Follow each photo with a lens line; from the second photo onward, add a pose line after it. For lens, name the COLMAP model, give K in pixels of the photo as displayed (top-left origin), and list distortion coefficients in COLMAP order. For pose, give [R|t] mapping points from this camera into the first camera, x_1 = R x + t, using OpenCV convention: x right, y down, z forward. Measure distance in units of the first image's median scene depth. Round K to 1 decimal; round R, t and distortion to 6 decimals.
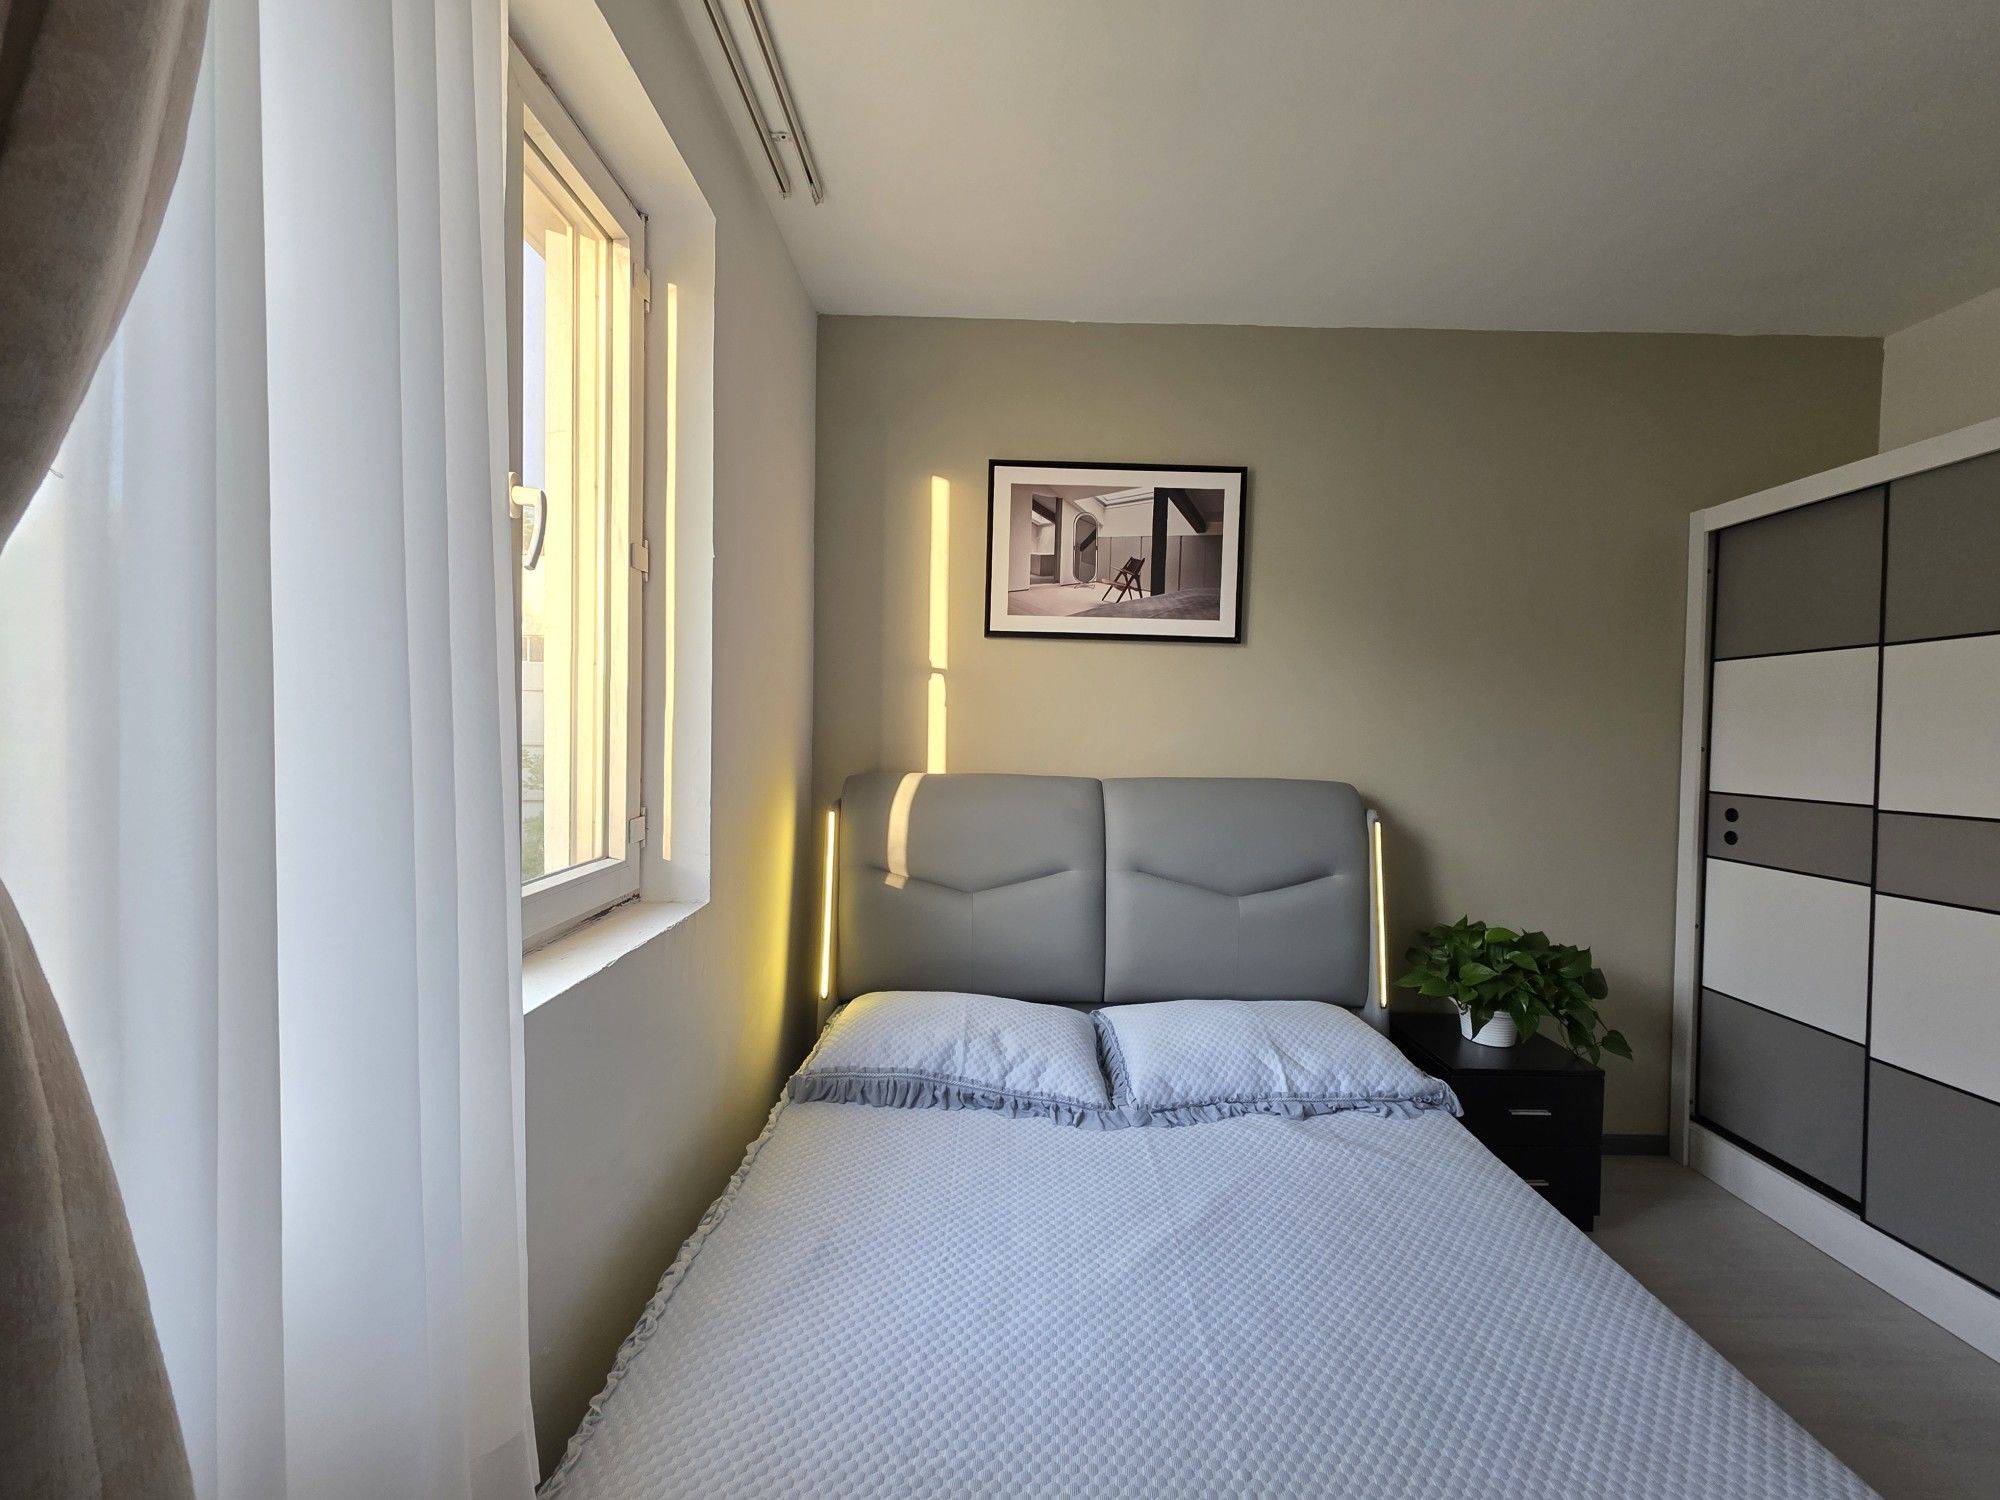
lens RADIAL K [[799.6, 0, 998.7], [0, 799.6, 748.8], [0, 0, 1]] dist [0.001890, -0.000549]
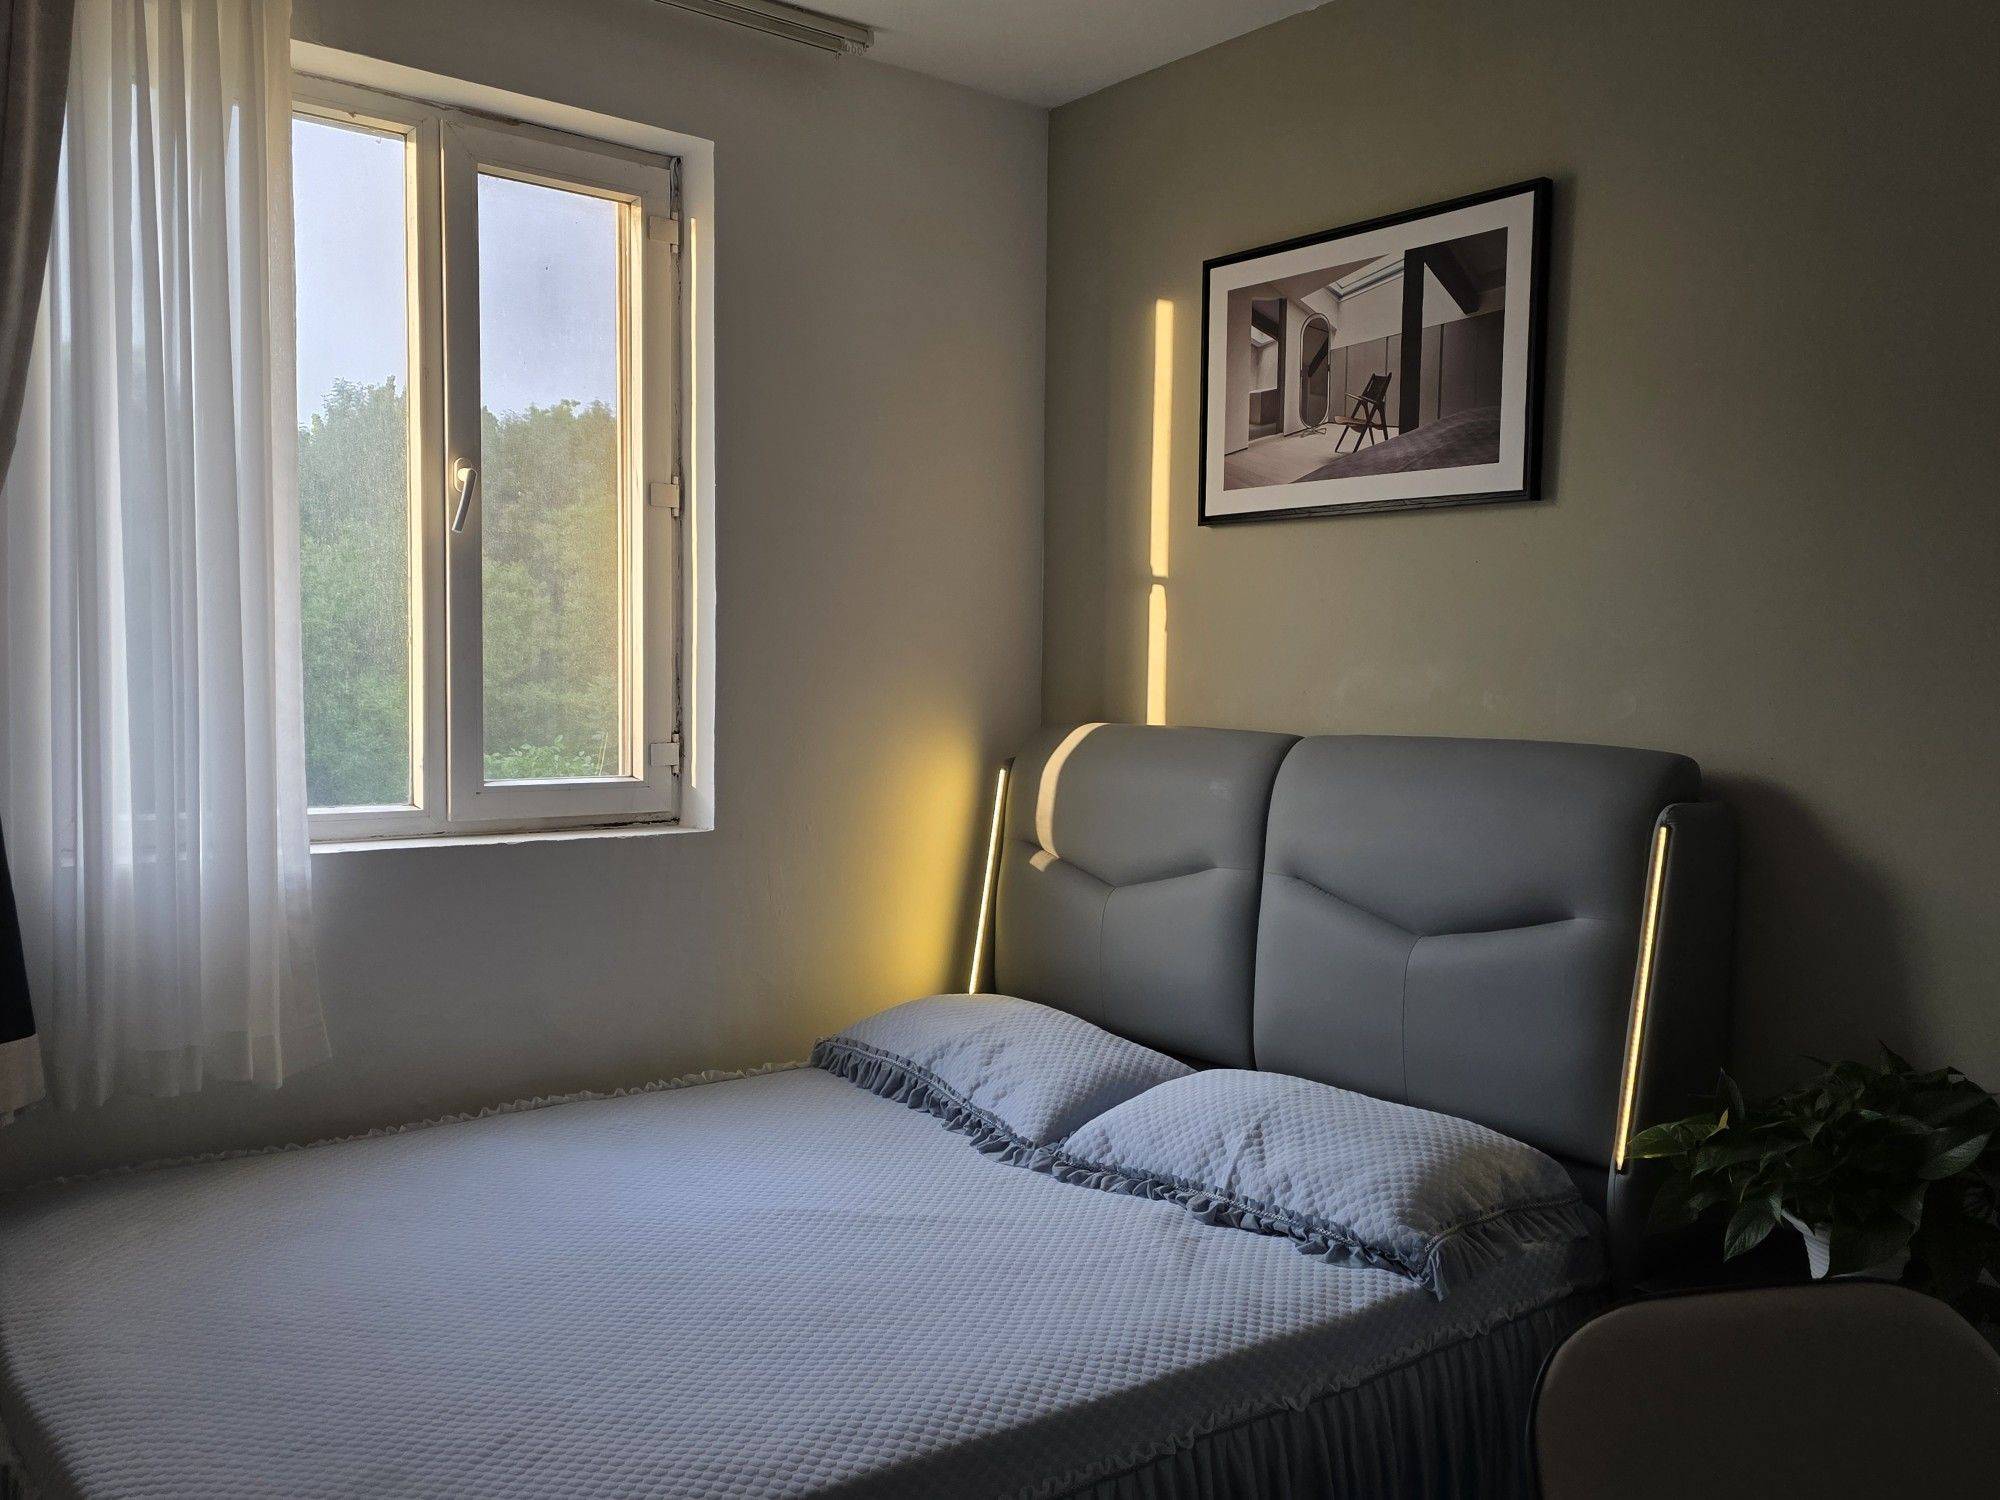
lens RADIAL K [[1655.2, 0, 1001.8], [0, 1655.2, 783.9], [0, 0, 1]] dist [0.052100, -0.018358]
pose [[0.623736, 0.041864, -0.780513, 1.020961], [-0.027145, 0.999122, 0.031897, 0.039914], [0.781164, 0.001292, 0.624325, -0.010531]]
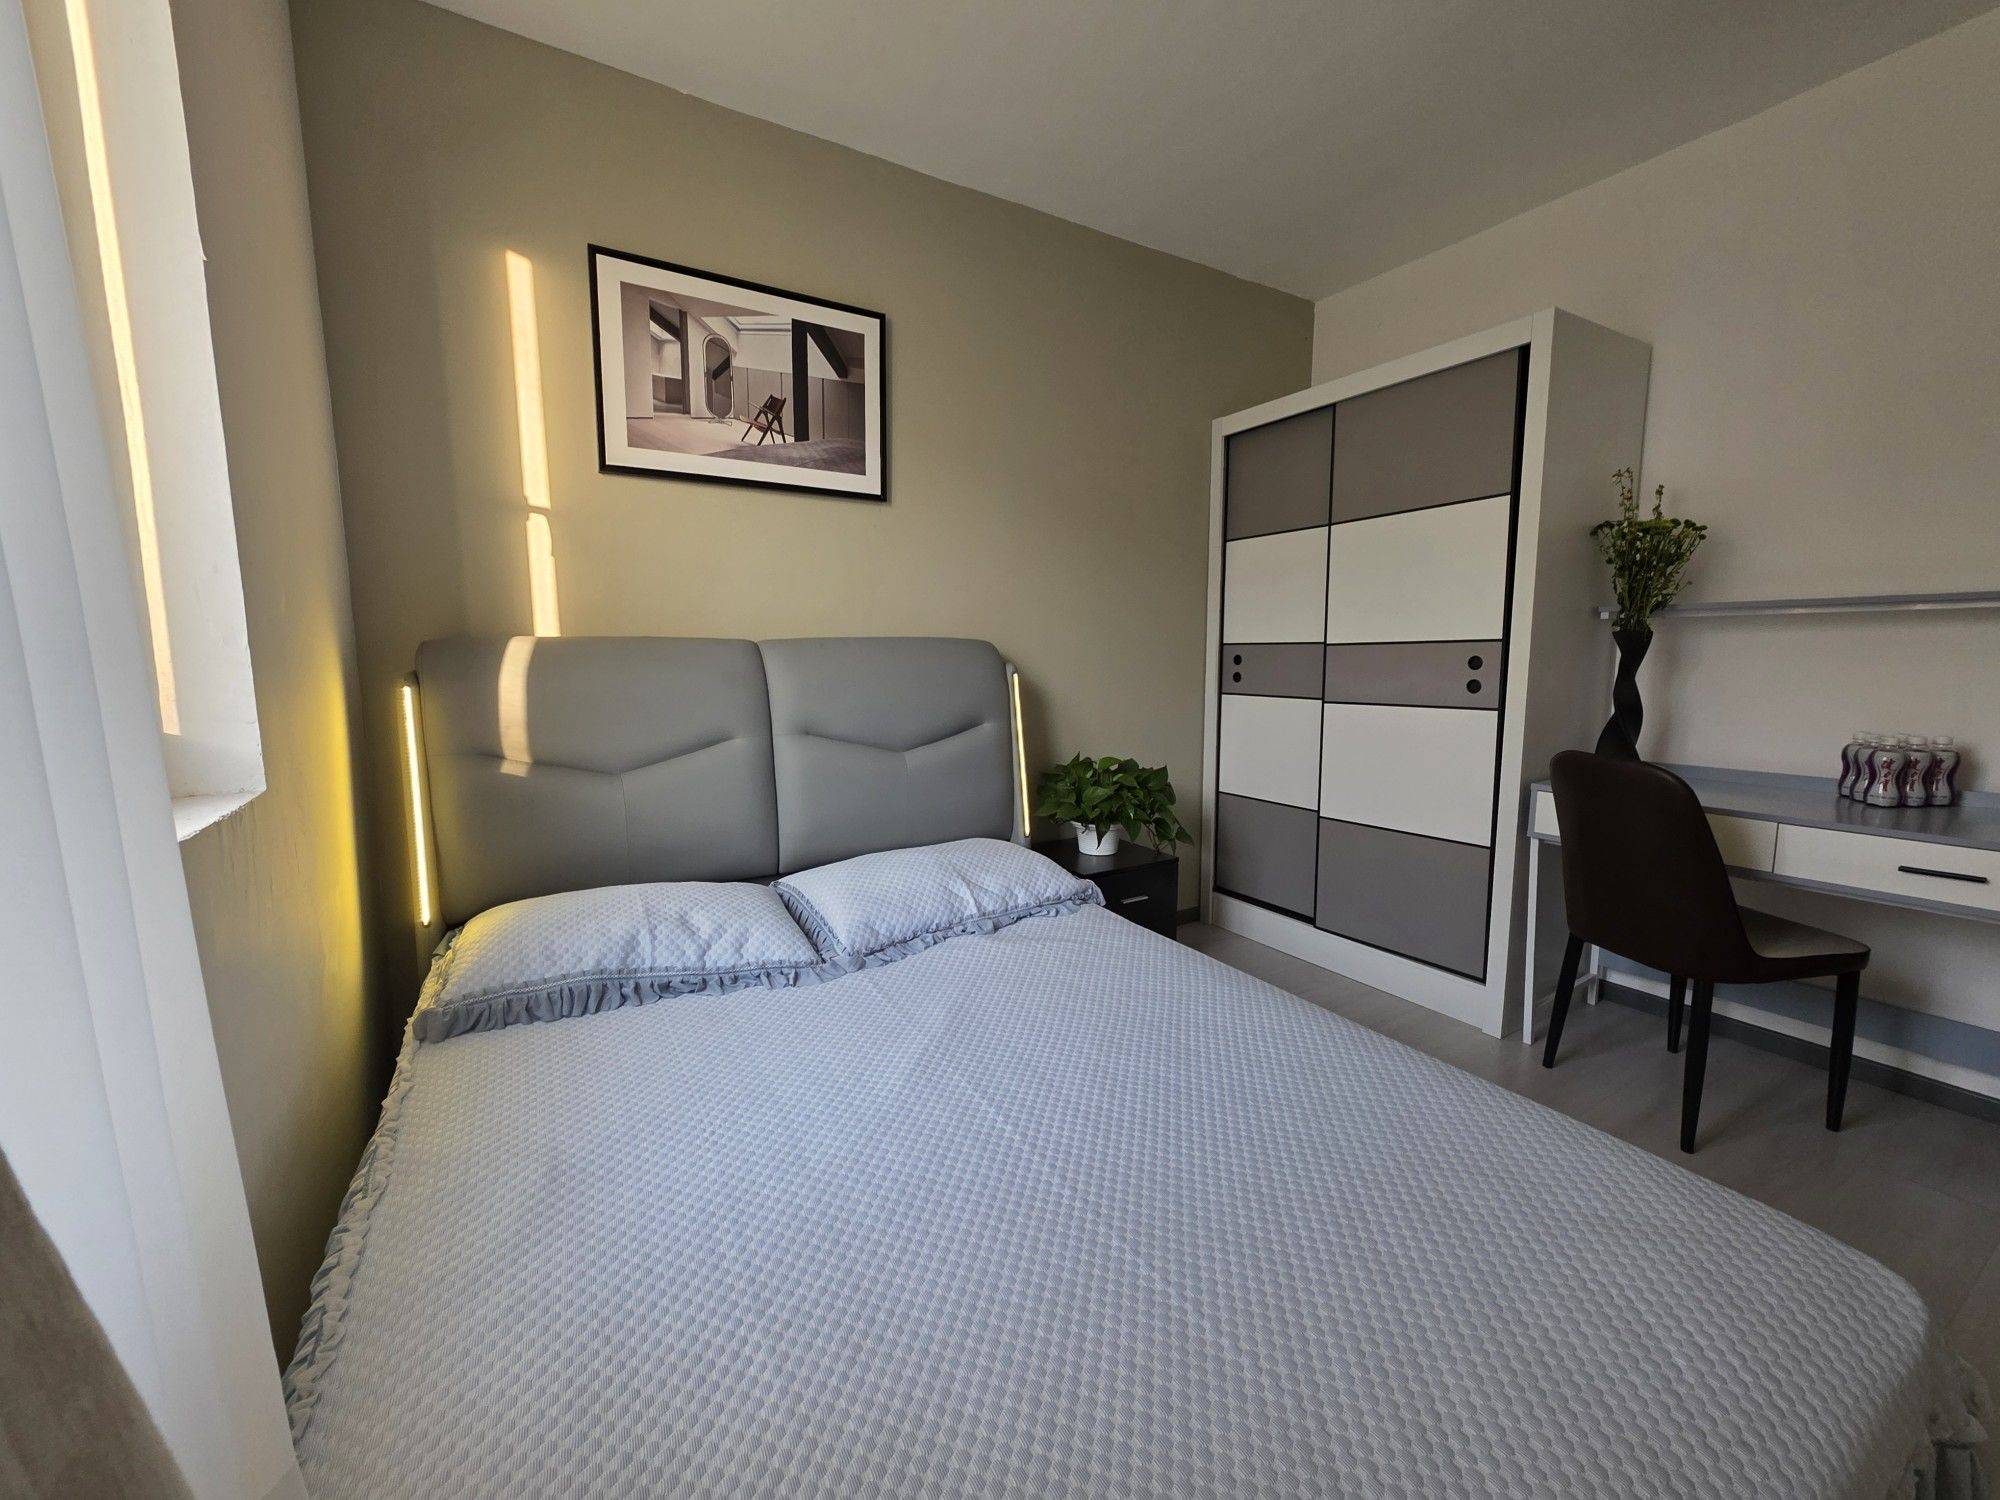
lens RADIAL K [[801.3, 0, 991.2], [0, 801.3, 751.1], [0, 0, 1]] dist [0.001318, -0.000521]
pose [[0.859334, -0.086529, 0.504041, -0.116992], [0.033631, 0.993011, 0.113133, 0.069673], [-0.510307, -0.080267, 0.856238, 0.062244]]
